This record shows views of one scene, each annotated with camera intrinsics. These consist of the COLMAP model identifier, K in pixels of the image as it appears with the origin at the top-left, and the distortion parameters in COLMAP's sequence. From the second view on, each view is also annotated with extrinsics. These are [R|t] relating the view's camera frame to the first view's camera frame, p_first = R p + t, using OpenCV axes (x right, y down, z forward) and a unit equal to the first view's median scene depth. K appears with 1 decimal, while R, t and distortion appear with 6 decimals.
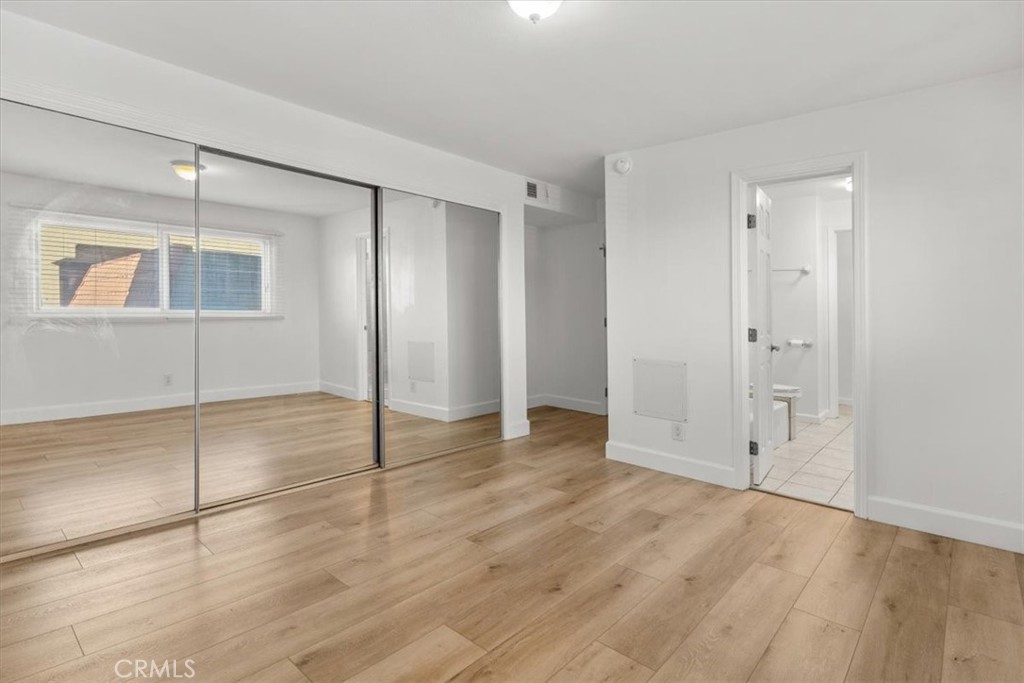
lens RADIAL K [[501.5, 0, 513.1], [0, 501.5, 334.8], [0, 0, 1]] dist [-0.004006, -0.000695]
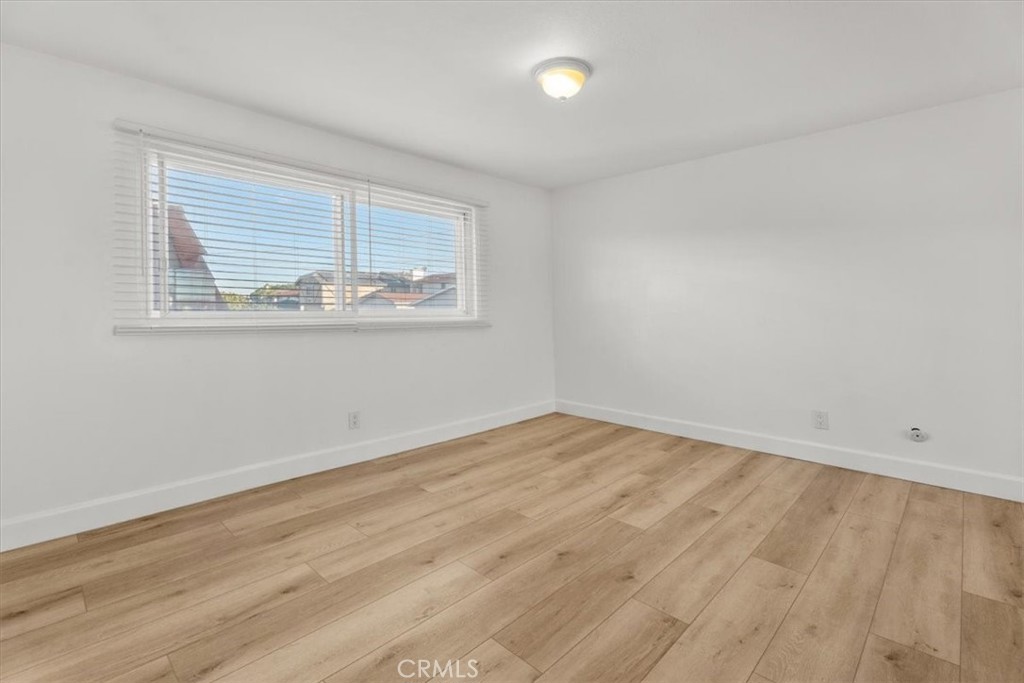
lens RADIAL K [[501.5, 0, 513.1], [0, 501.5, 334.8], [0, 0, 1]] dist [-0.004006, -0.000695]
pose [[-0.999305, -0.024314, 0.028257, 0.175257], [-0.021256, 0.994364, 0.103871, -0.077175], [-0.030624, 0.103198, -0.994189, 2.055747]]
